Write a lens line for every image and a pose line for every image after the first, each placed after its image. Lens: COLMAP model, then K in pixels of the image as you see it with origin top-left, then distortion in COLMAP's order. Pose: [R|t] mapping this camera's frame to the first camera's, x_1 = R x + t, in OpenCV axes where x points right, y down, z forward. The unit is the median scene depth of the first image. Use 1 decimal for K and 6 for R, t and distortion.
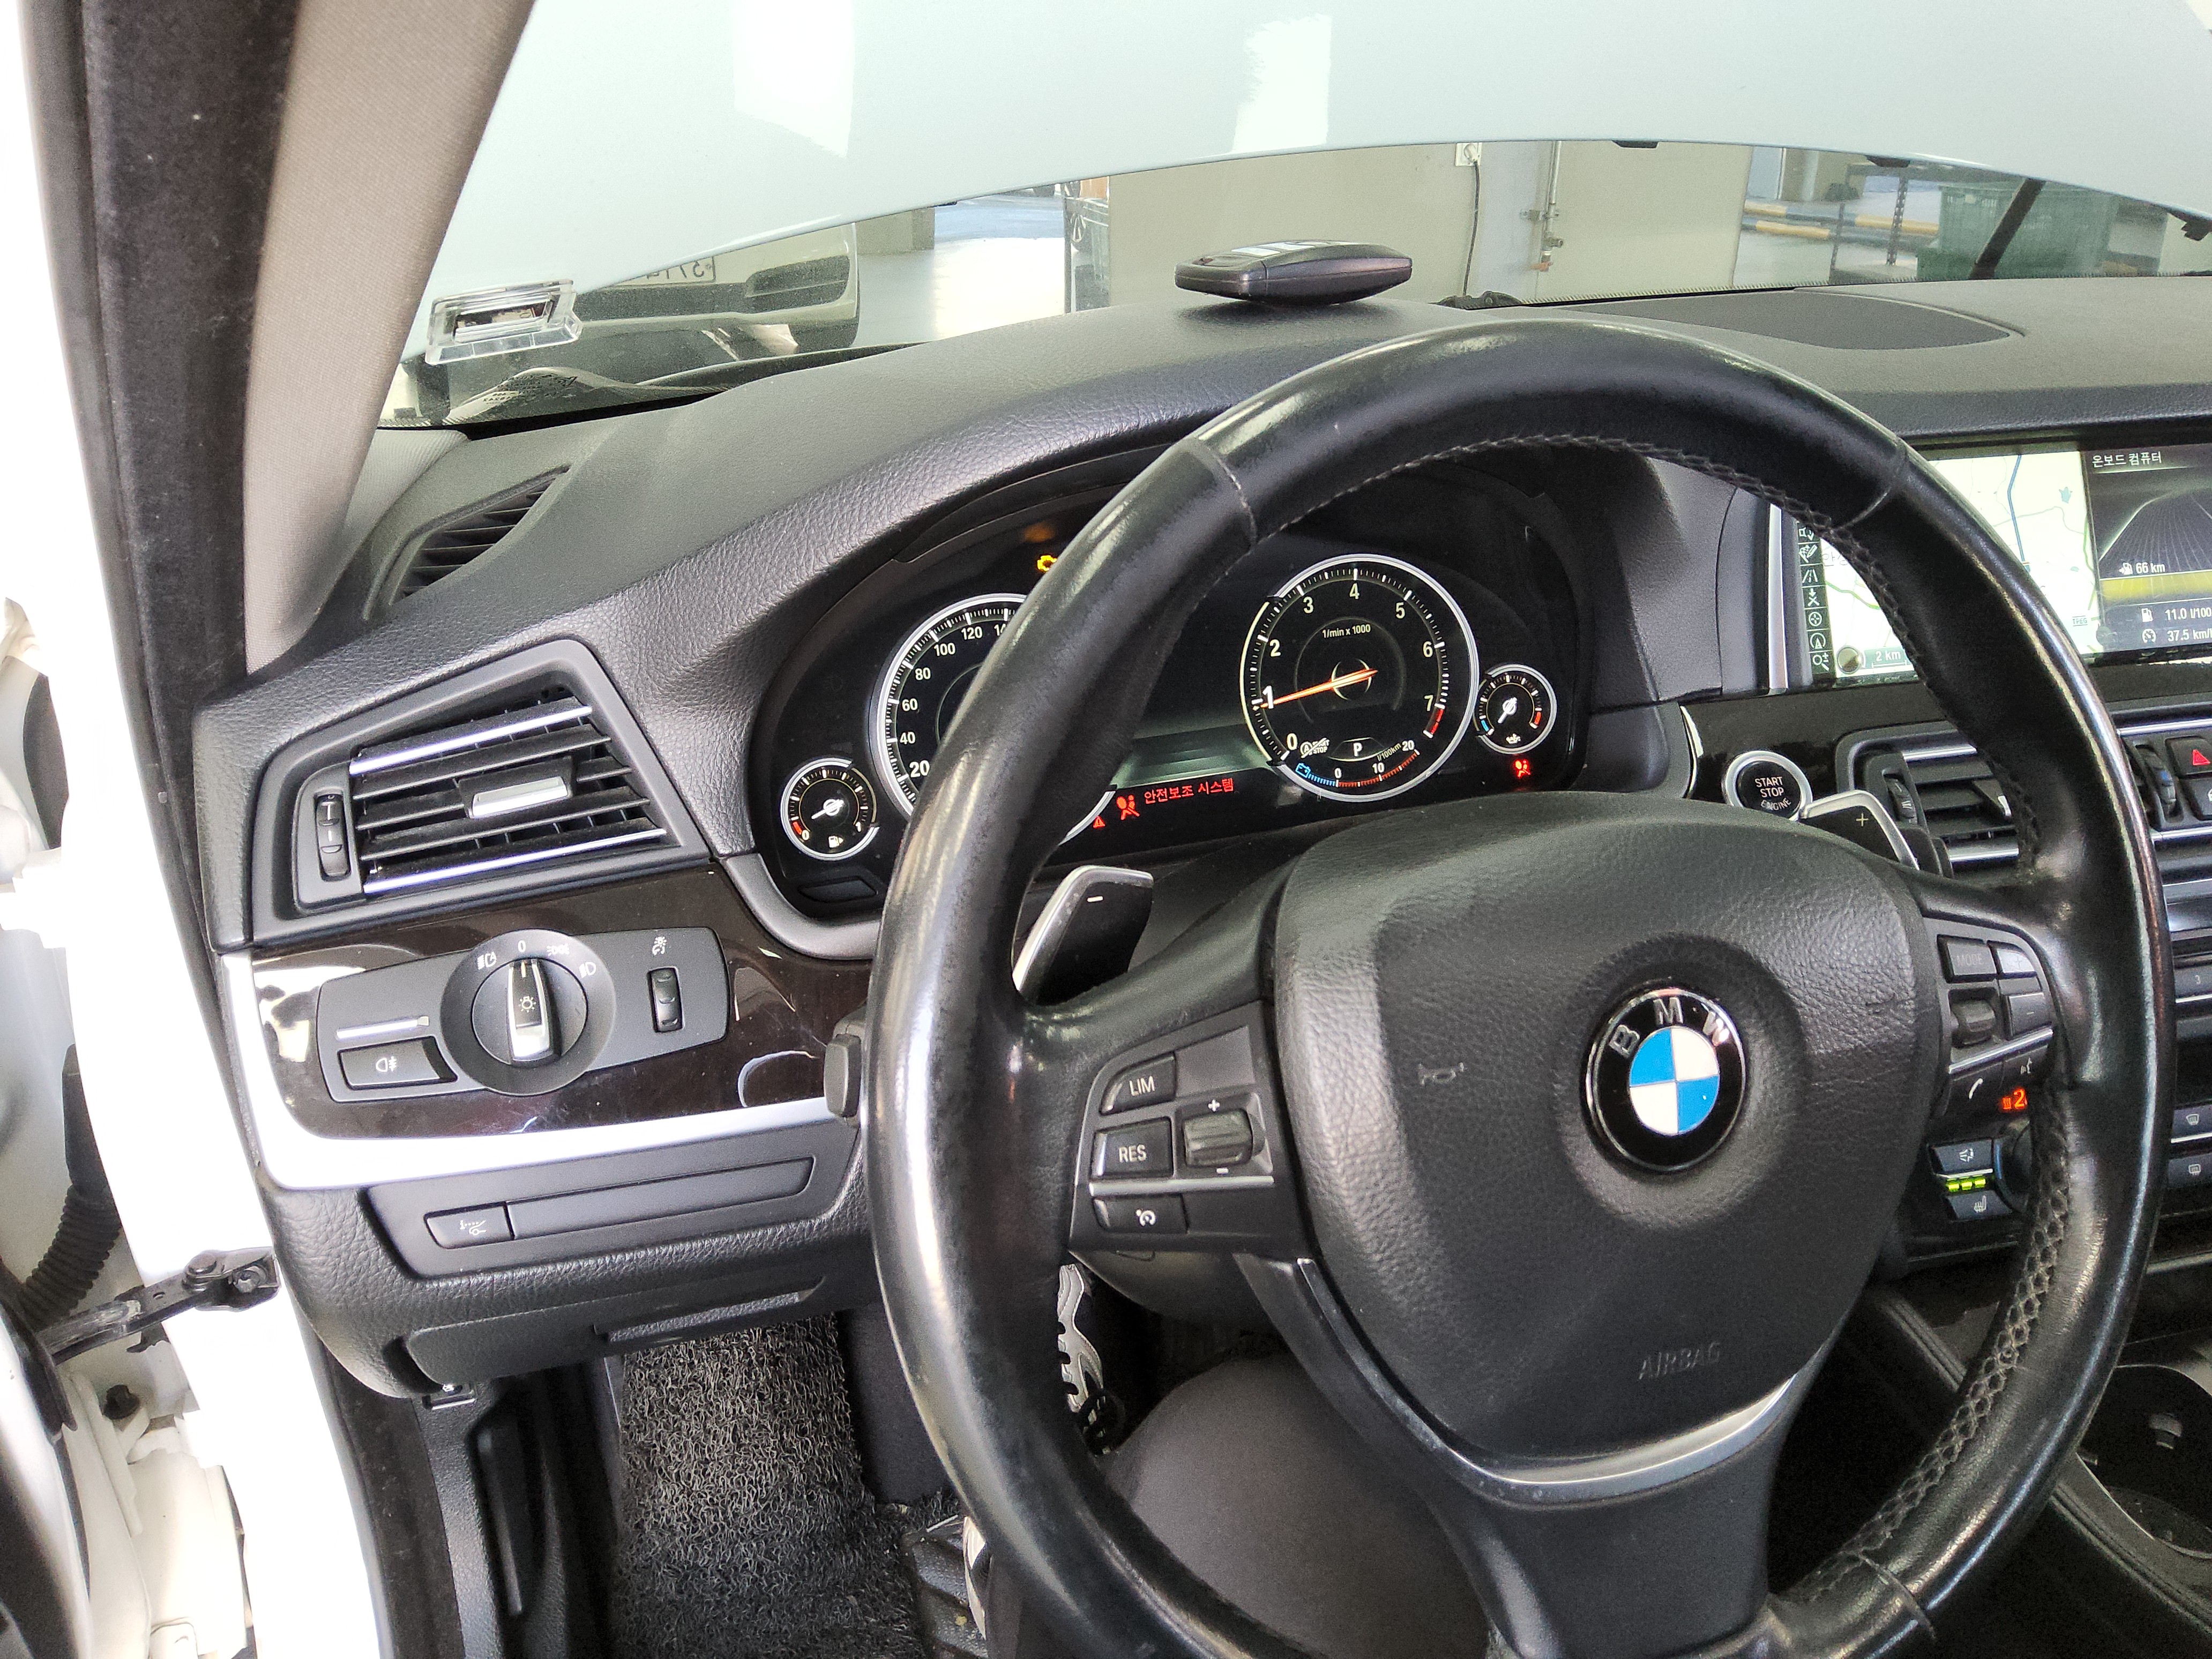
lens RADIAL K [[1652.5, 0, 1106.0], [0, 1652.5, 829.5], [0, 0, 1]] dist [0.125934, -0.224765]
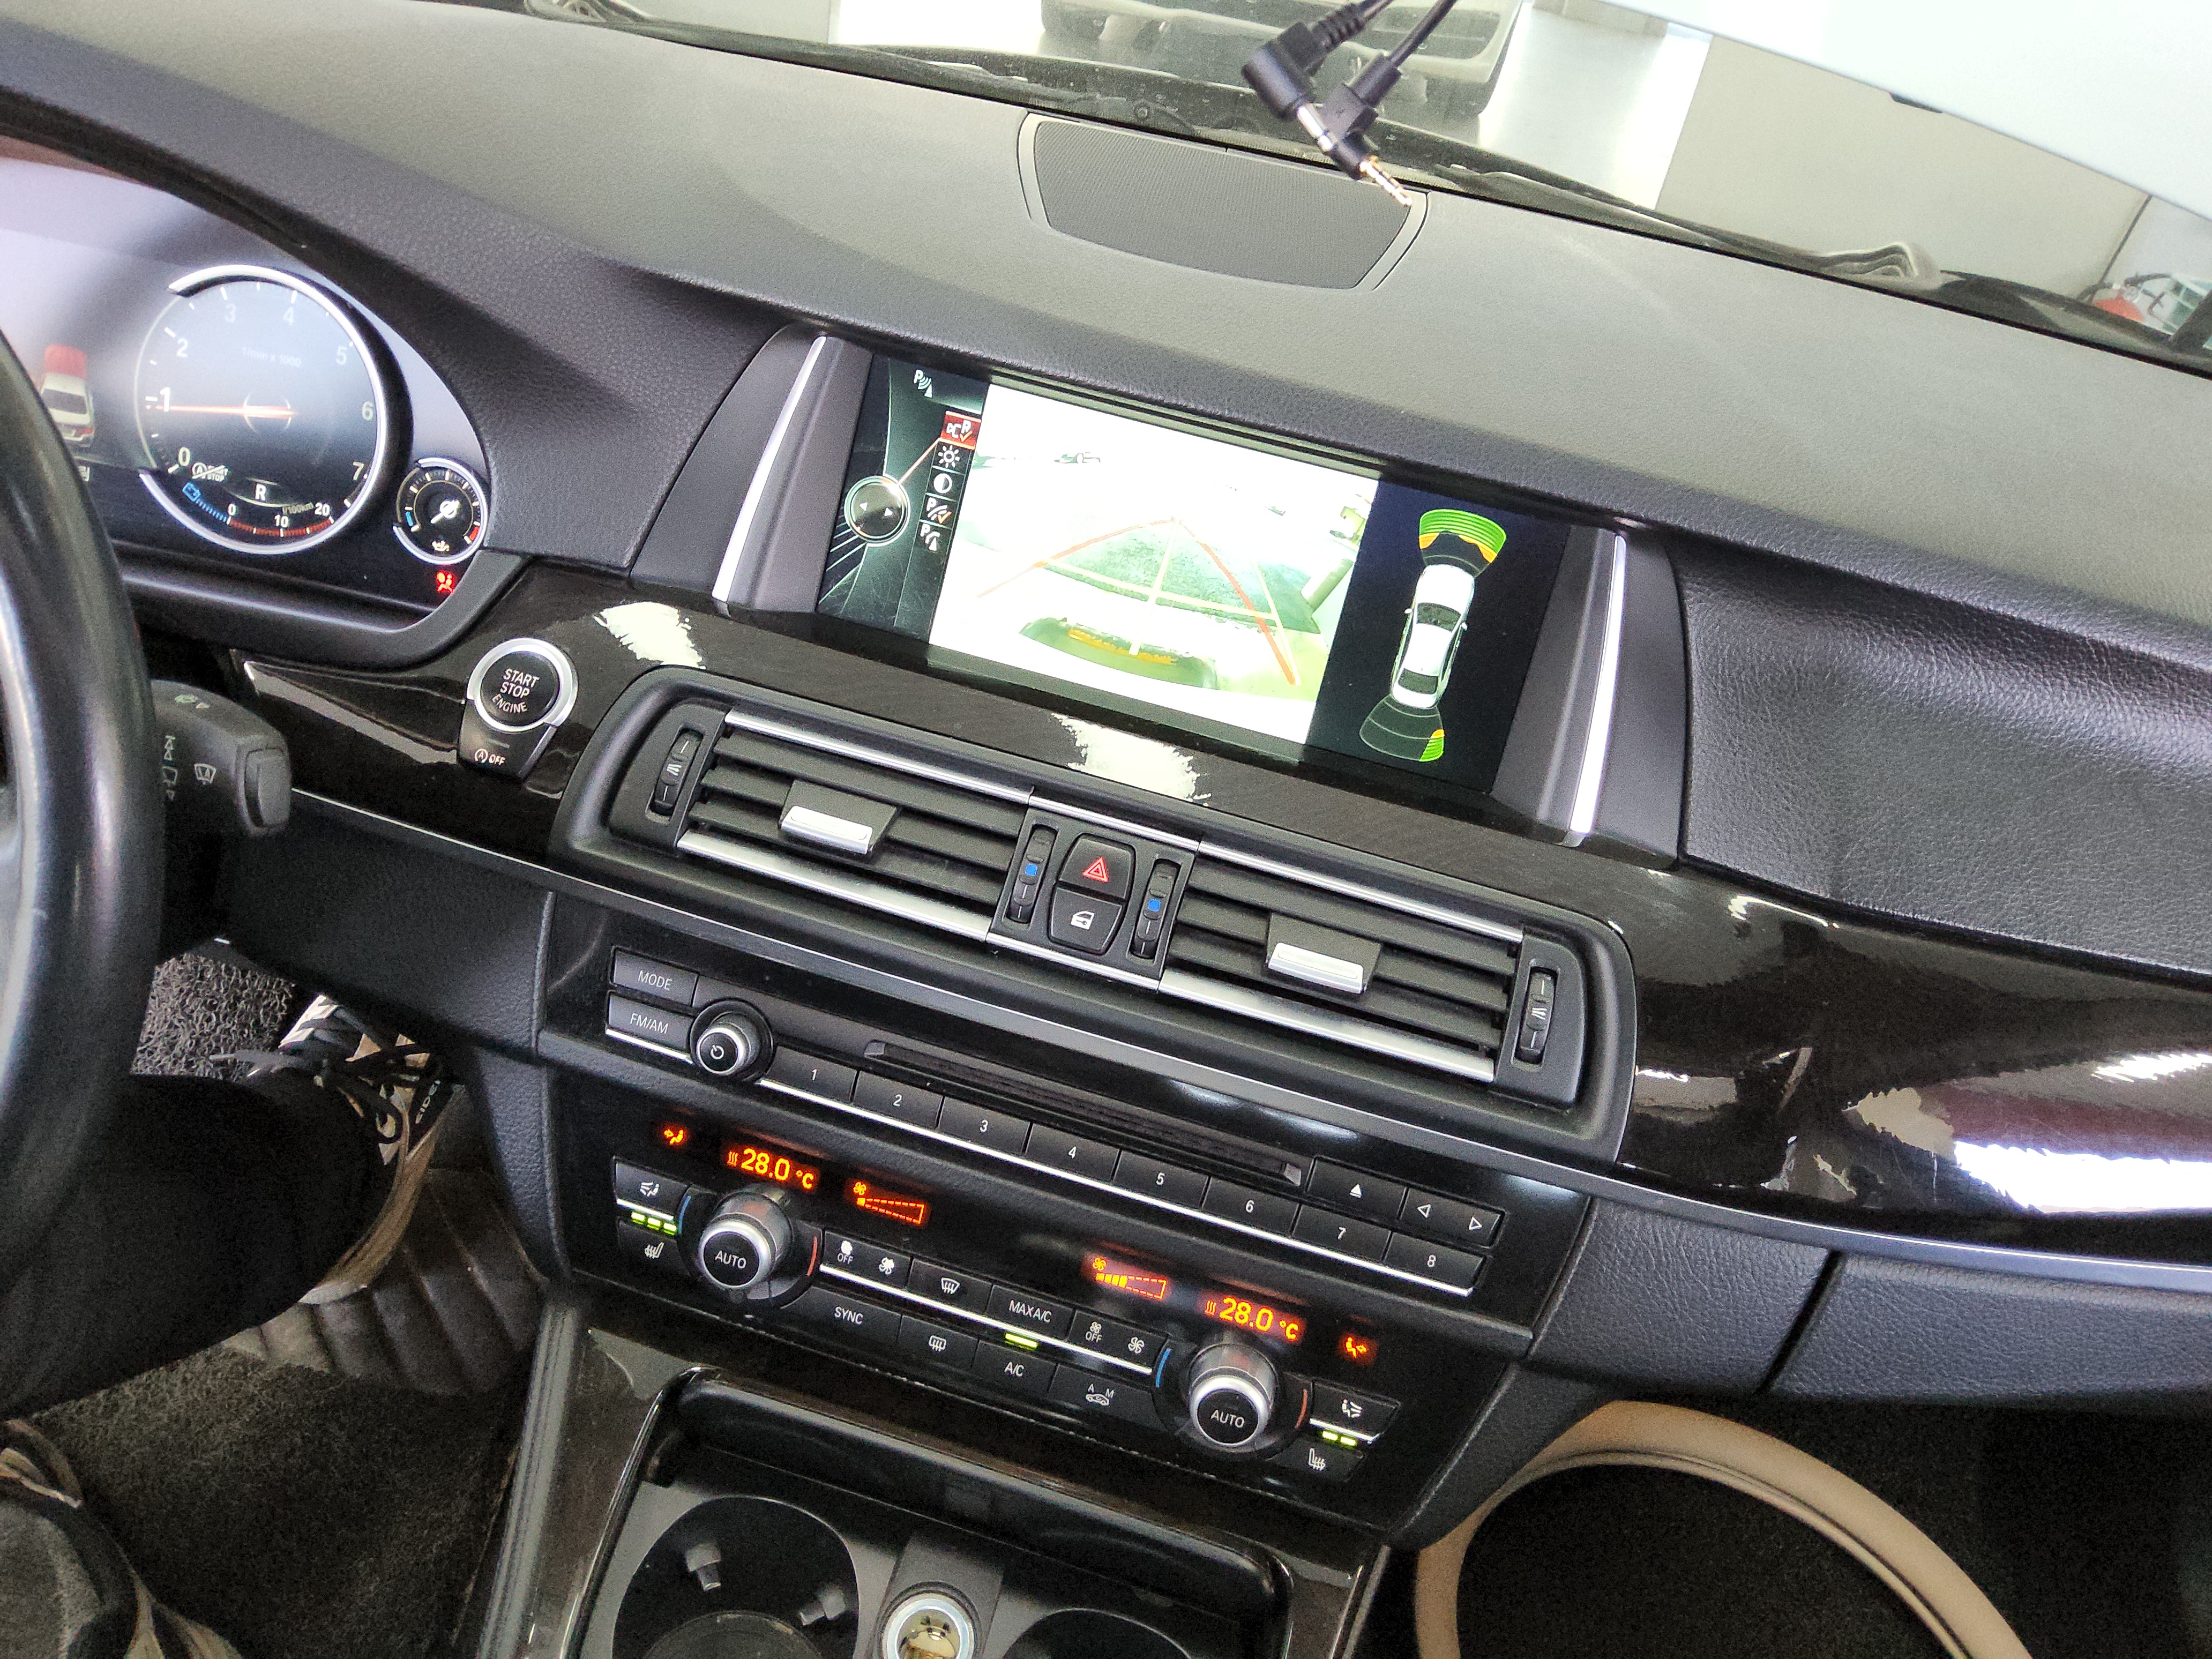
lens RADIAL K [[1652.5, 0, 1106.0], [0, 1652.5, 829.5], [0, 0, 1]] dist [0.125934, -0.224765]
pose [[0.878993, 0.382289, -0.285002, 0.859856], [-0.342673, 0.922059, 0.179949, -0.195423], [0.331582, -0.060511, 0.941484, 0.289396]]
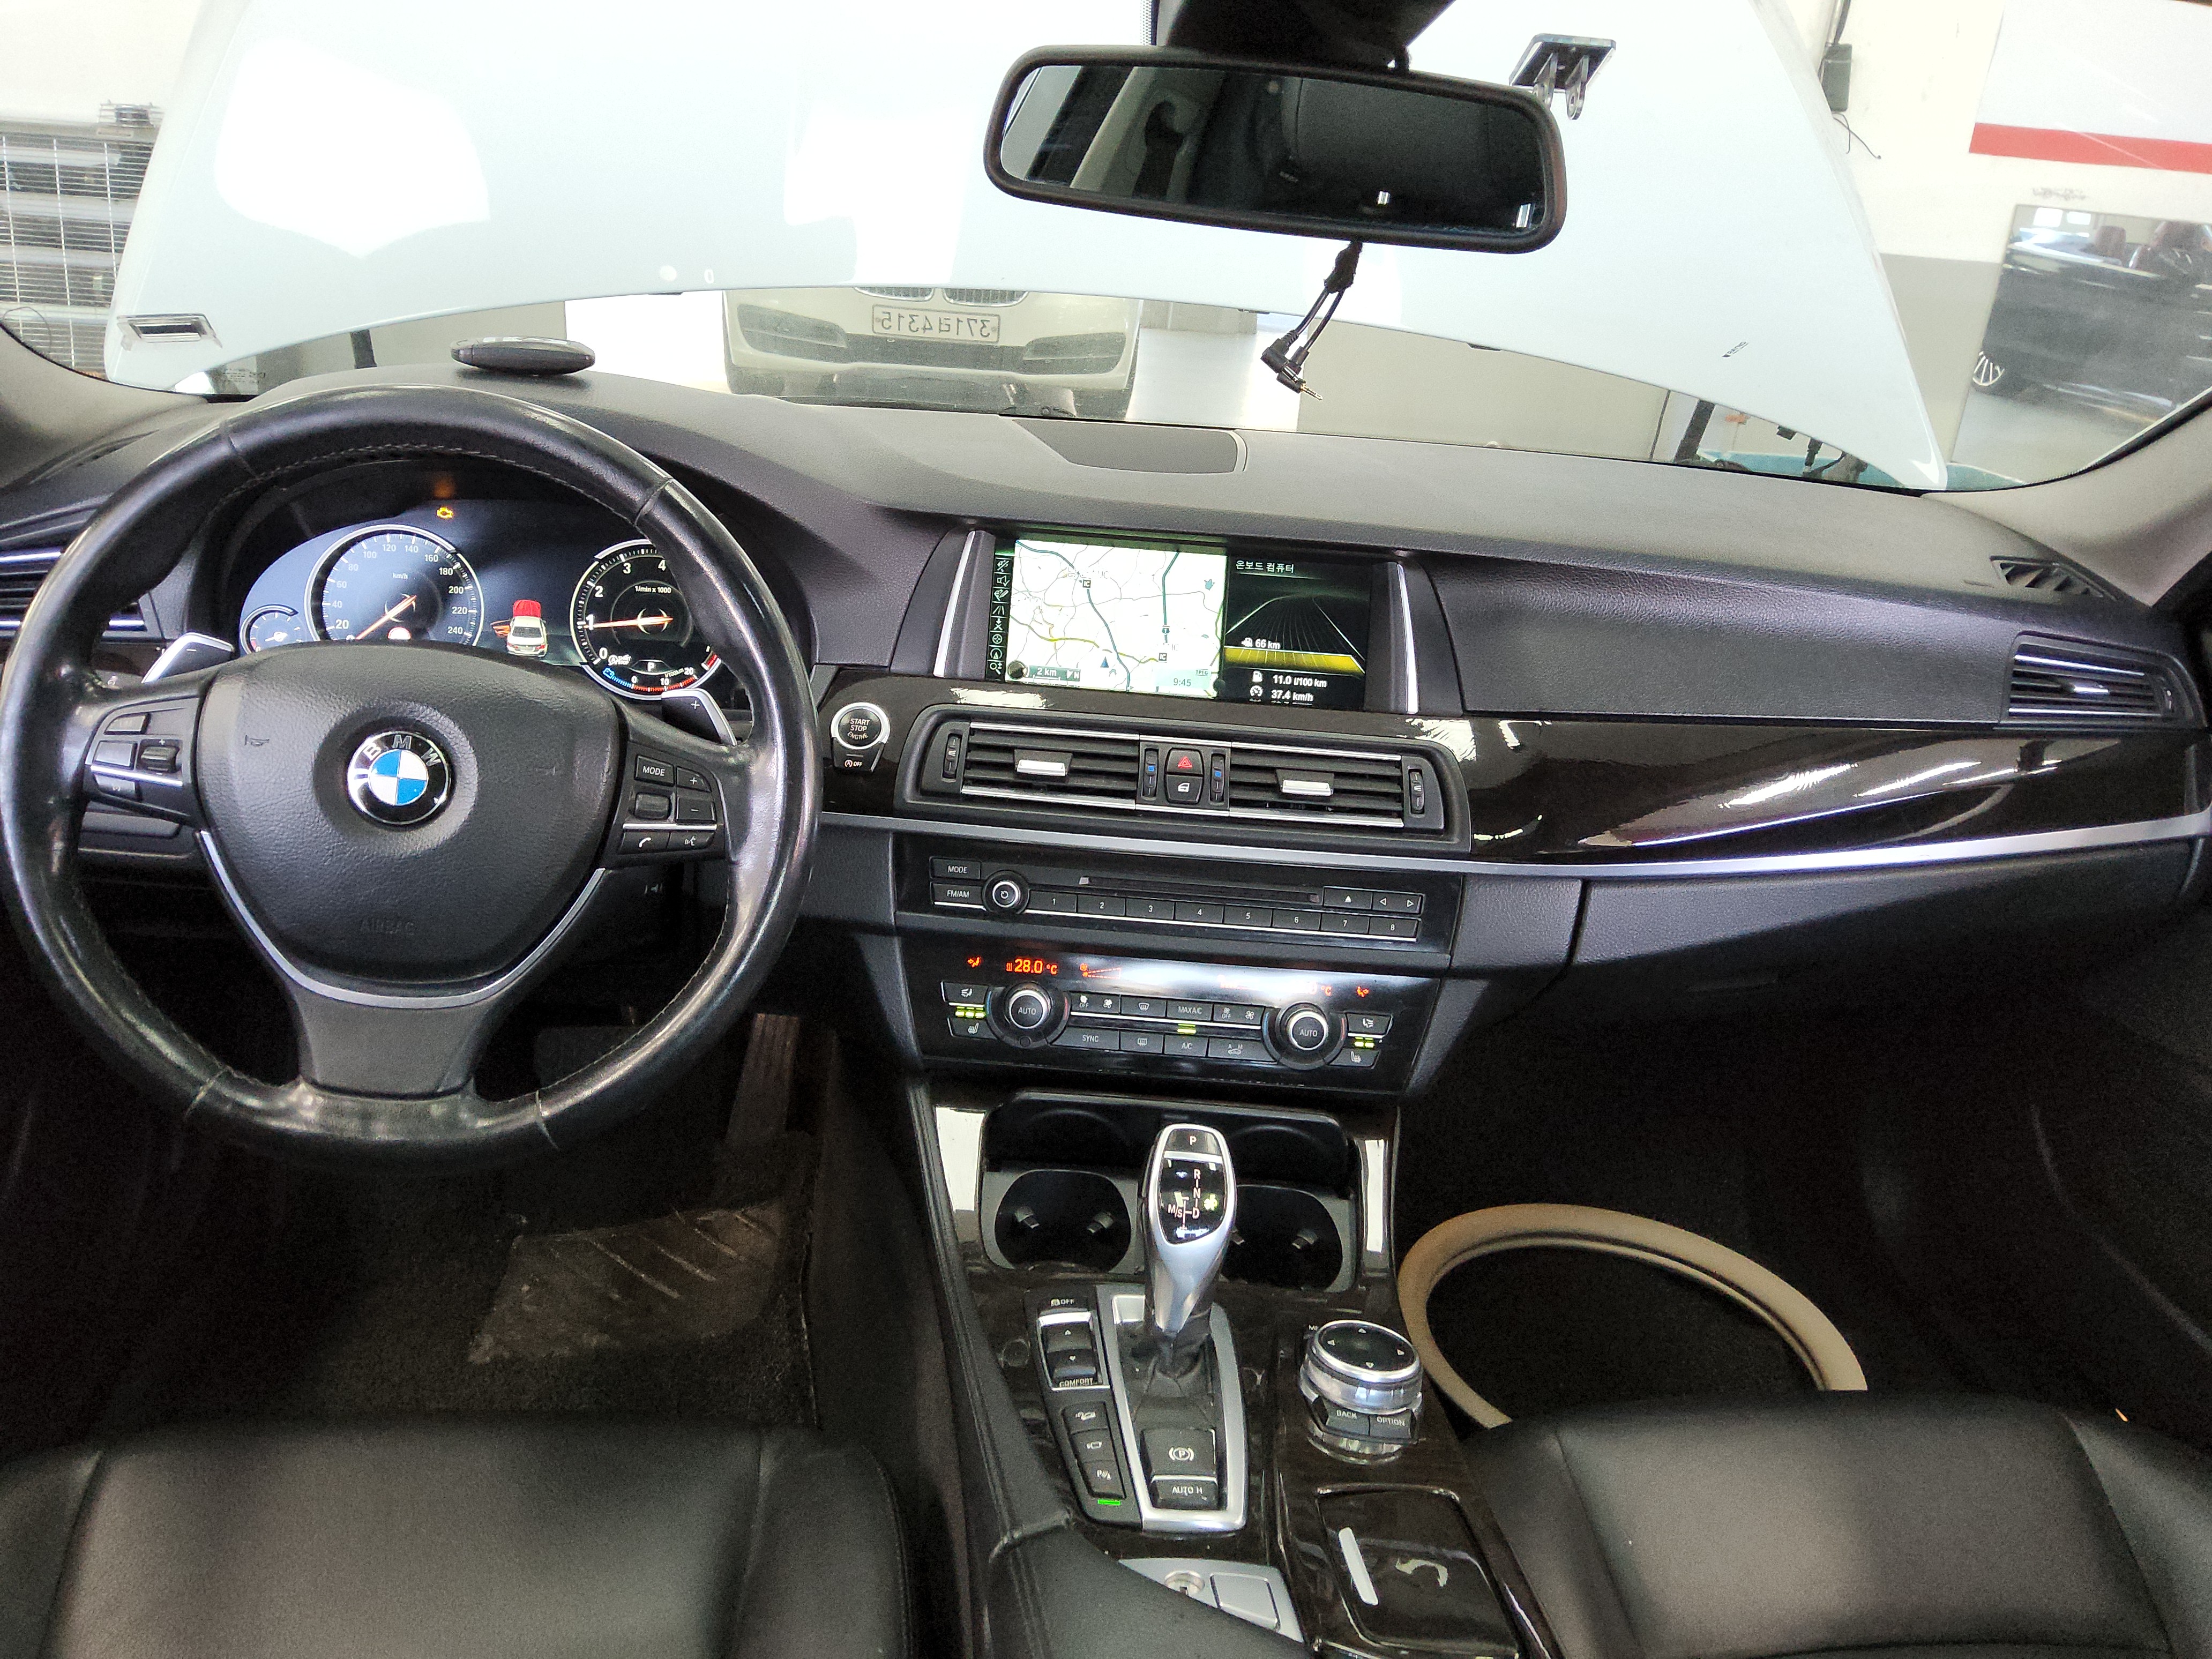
lens RADIAL K [[1652.5, 0, 1106.0], [0, 1652.5, 829.5], [0, 0, 1]] dist [0.125934, -0.224765]
pose [[0.968910, 0.168925, -0.180770, 0.853238], [-0.177038, 0.983758, -0.029610, 0.070259], [0.172832, 0.060693, 0.983080, -0.433186]]
